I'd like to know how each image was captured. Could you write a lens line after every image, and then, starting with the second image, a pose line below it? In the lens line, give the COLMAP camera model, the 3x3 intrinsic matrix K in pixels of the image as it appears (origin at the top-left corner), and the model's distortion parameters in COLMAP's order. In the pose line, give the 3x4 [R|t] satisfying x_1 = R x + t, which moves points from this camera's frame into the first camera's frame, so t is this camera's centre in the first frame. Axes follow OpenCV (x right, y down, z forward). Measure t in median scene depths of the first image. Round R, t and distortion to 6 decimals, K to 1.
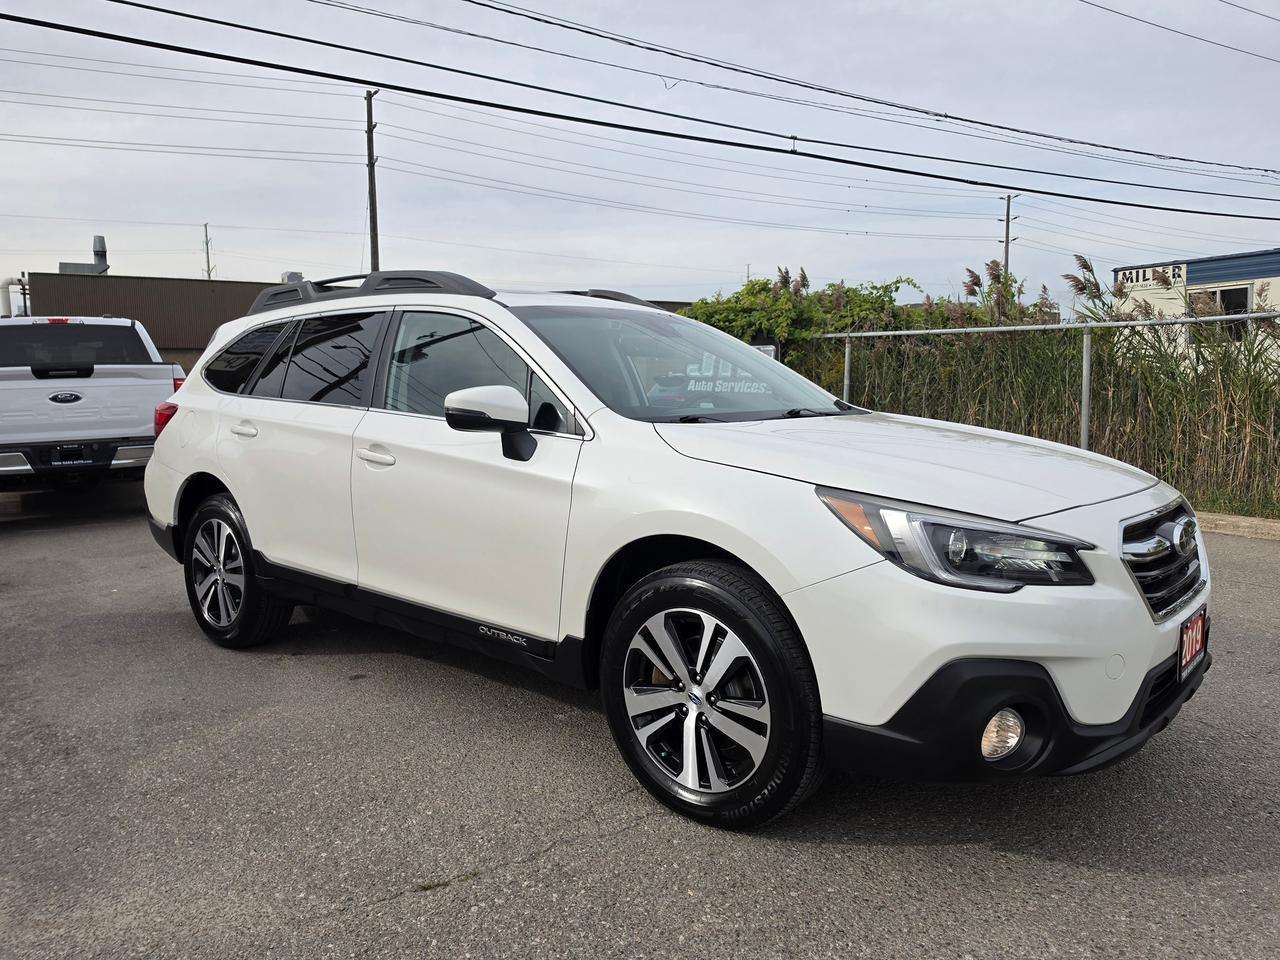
lens RADIAL K [[973.5, 0, 640.0], [0, 973.5, 480.0], [0, 0, 1]] dist [0.072668, -0.085638]
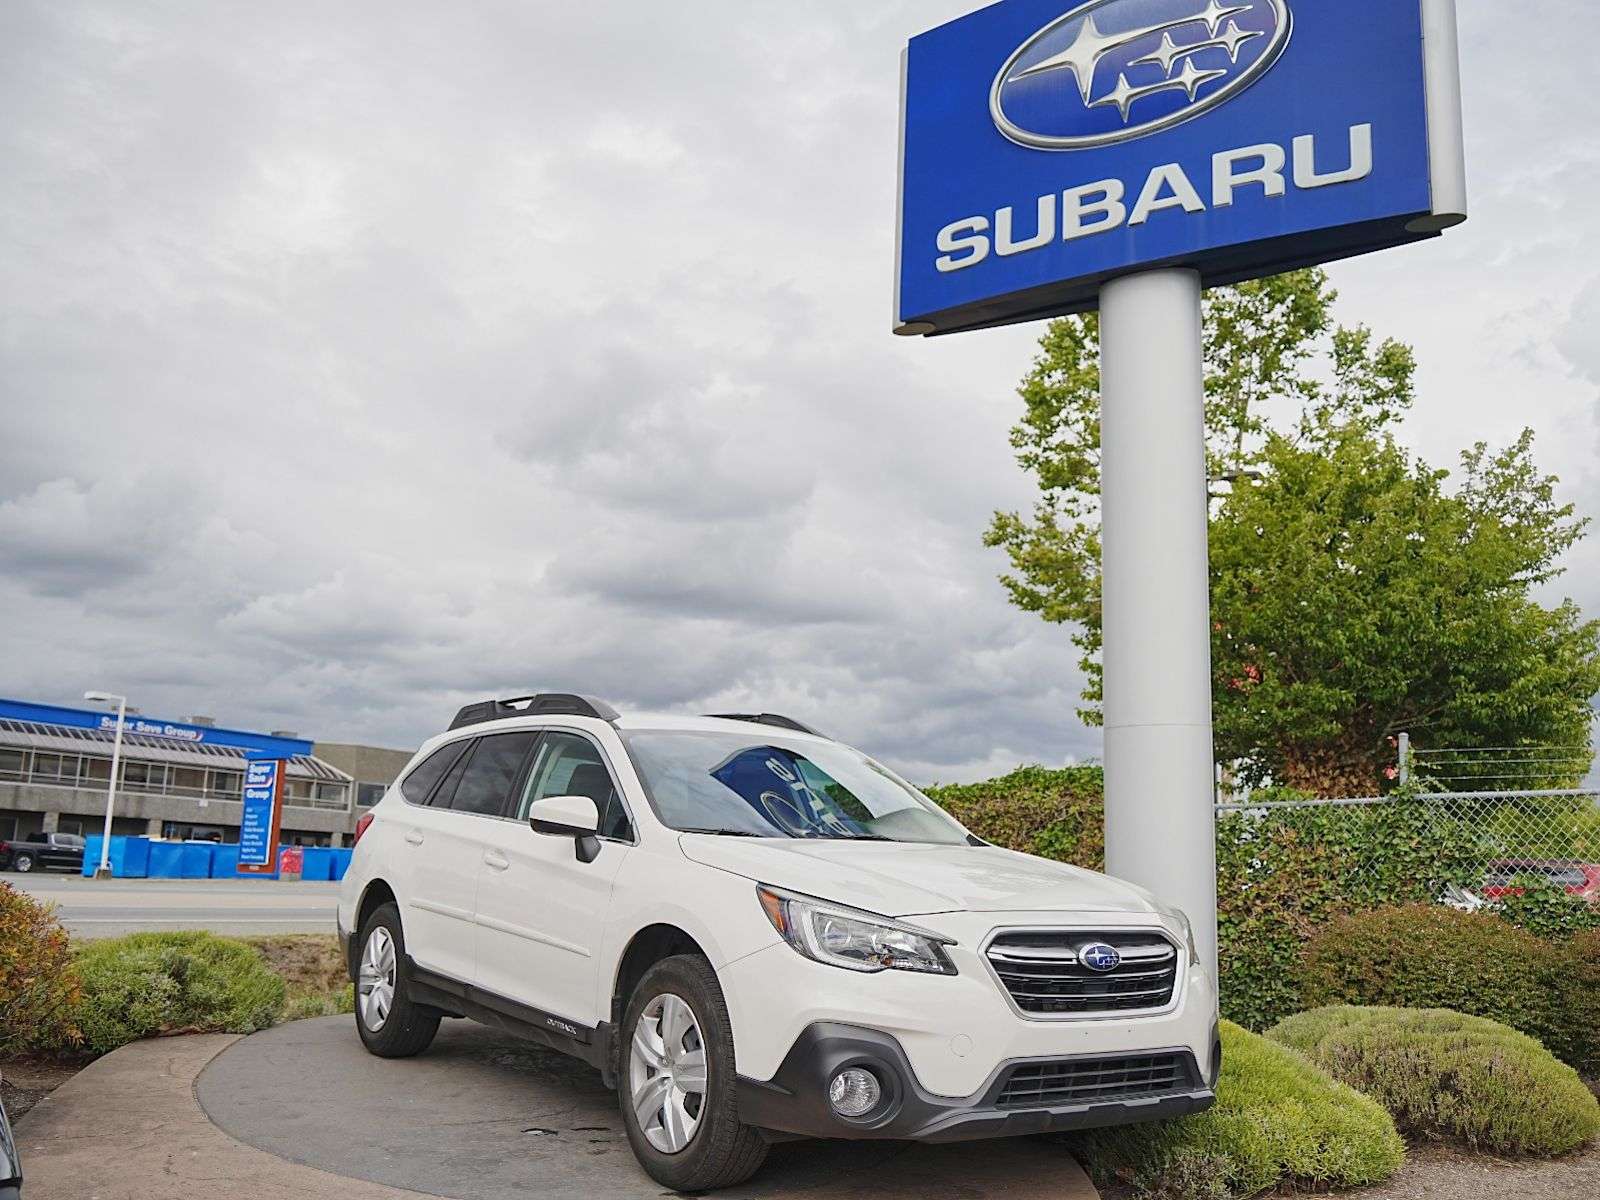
lens RADIAL K [[1216.9, 0, 800.0], [0, 1216.9, 600.0], [0, 0, 1]] dist [0.072668, -0.085638]
pose [[0.985657, 0.009010, -0.168521, 0.375424], [-0.054159, 0.962644, -0.265299, 0.051589], [0.159835, 0.270621, 0.949324, -0.435740]]
